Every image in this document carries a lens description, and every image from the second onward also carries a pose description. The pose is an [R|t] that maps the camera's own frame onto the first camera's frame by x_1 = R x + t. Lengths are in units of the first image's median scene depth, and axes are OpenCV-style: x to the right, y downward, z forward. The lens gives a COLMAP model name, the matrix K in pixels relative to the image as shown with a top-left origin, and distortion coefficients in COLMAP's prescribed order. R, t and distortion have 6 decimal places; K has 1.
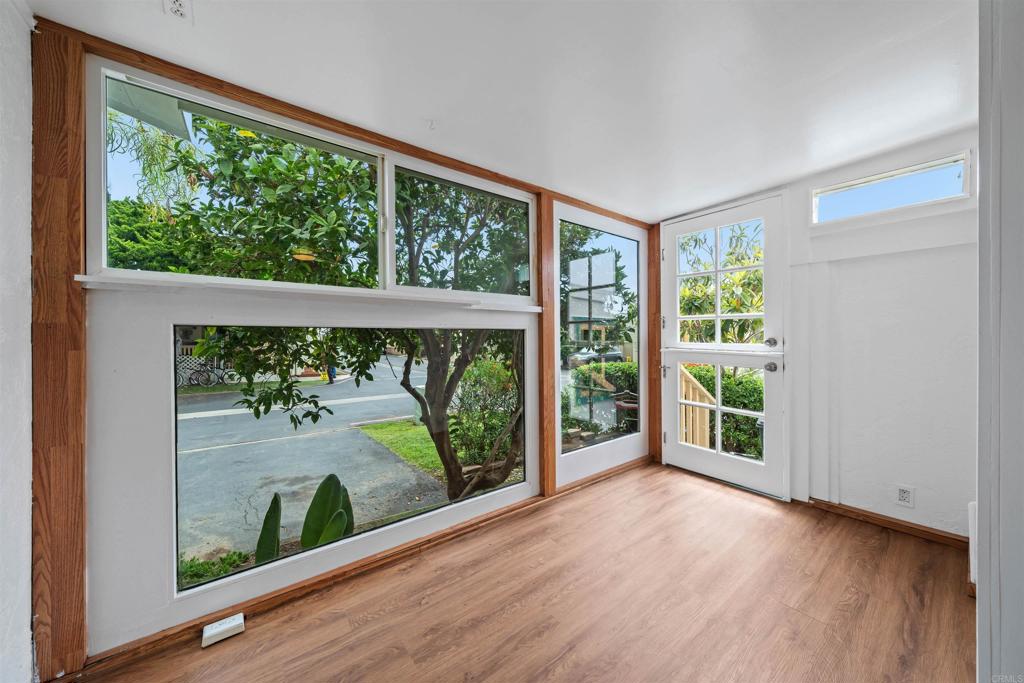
lens RADIAL K [[344.9, 0, 528.8], [0, 344.9, 338.7], [0, 0, 1]] dist [0.000254, 0.000032]
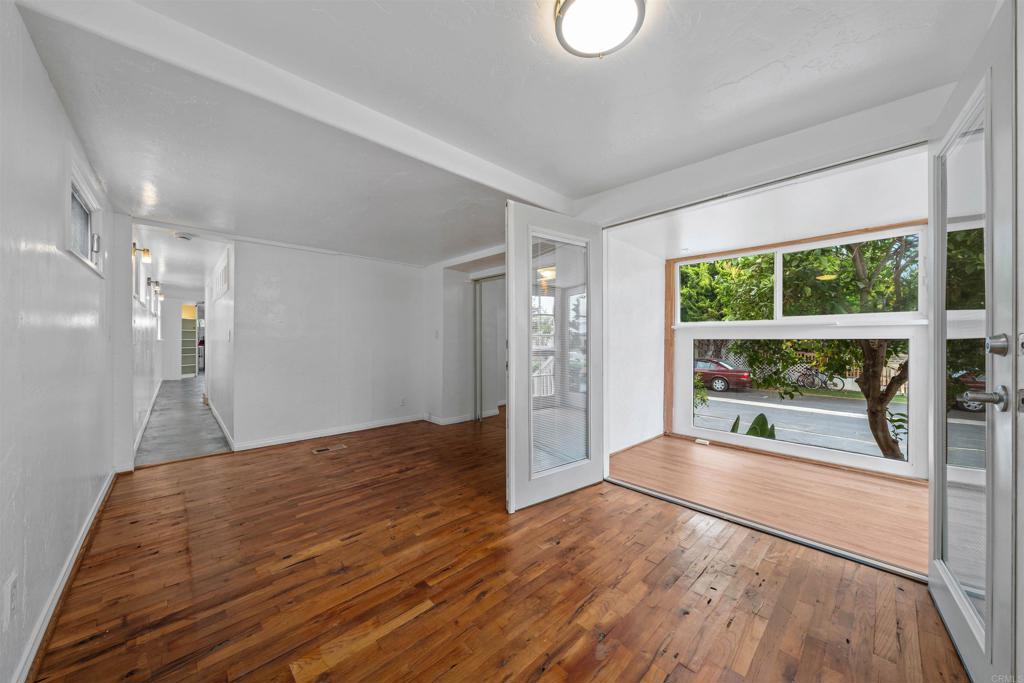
lens RADIAL K [[353.2, 0, 512.0], [0, 353.2, 341.5], [0, 0, 1]] dist [0.000573, 0.000008]
pose [[0.099135, 0.007762, -0.995044, 1.410645], [-0.015832, 0.999855, 0.006222, -0.005048], [0.994948, 0.015136, 0.099243, -0.678814]]
